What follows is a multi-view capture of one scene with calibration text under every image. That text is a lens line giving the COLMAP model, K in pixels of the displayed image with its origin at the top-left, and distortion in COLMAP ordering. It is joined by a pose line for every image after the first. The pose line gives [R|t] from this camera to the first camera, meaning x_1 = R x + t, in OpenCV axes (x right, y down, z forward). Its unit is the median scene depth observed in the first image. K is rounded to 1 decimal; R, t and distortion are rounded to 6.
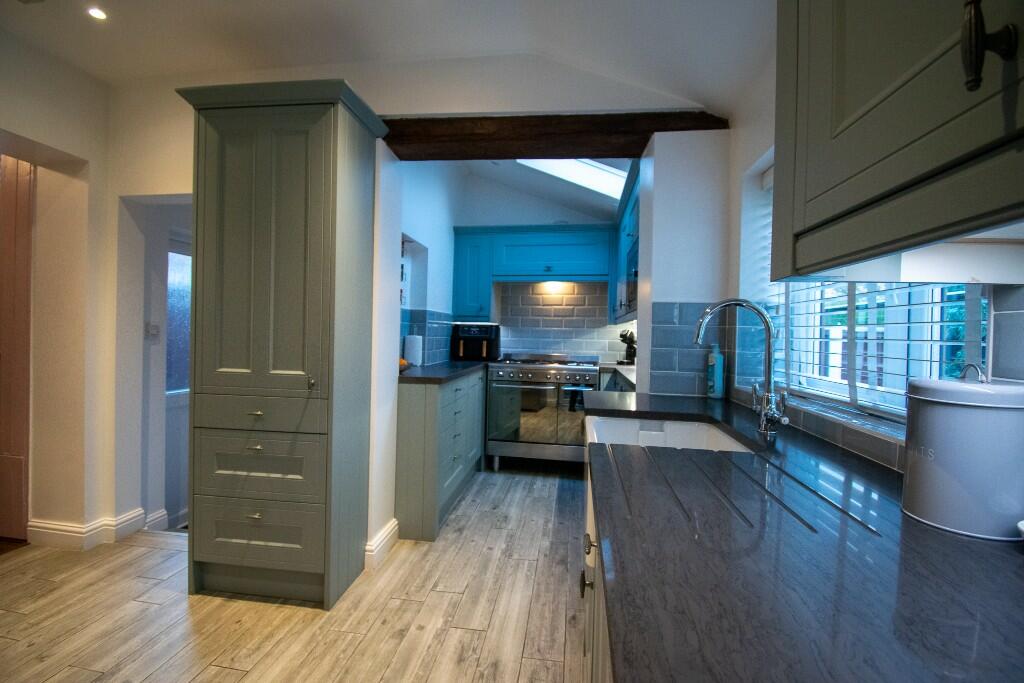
lens RADIAL K [[451.6, 0, 512.1], [0, 451.6, 340.2], [0, 0, 1]] dist [0.000373, 0.000988]
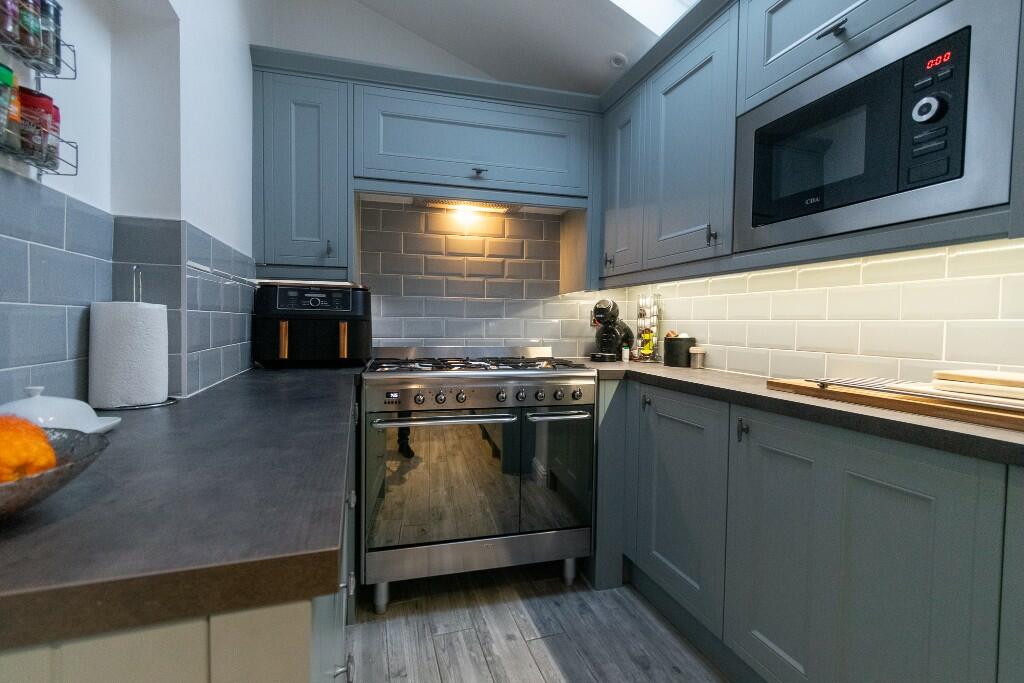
lens RADIAL K [[451.6, 0, 514.0], [0, 451.6, 339.4], [0, 0, 1]] dist [0.000373, 0.000988]
pose [[0.895570, -0.026397, 0.444137, -0.107504], [0.010846, 0.999237, 0.037519, 0.003730], [-0.444788, -0.028783, 0.895173, 0.536540]]
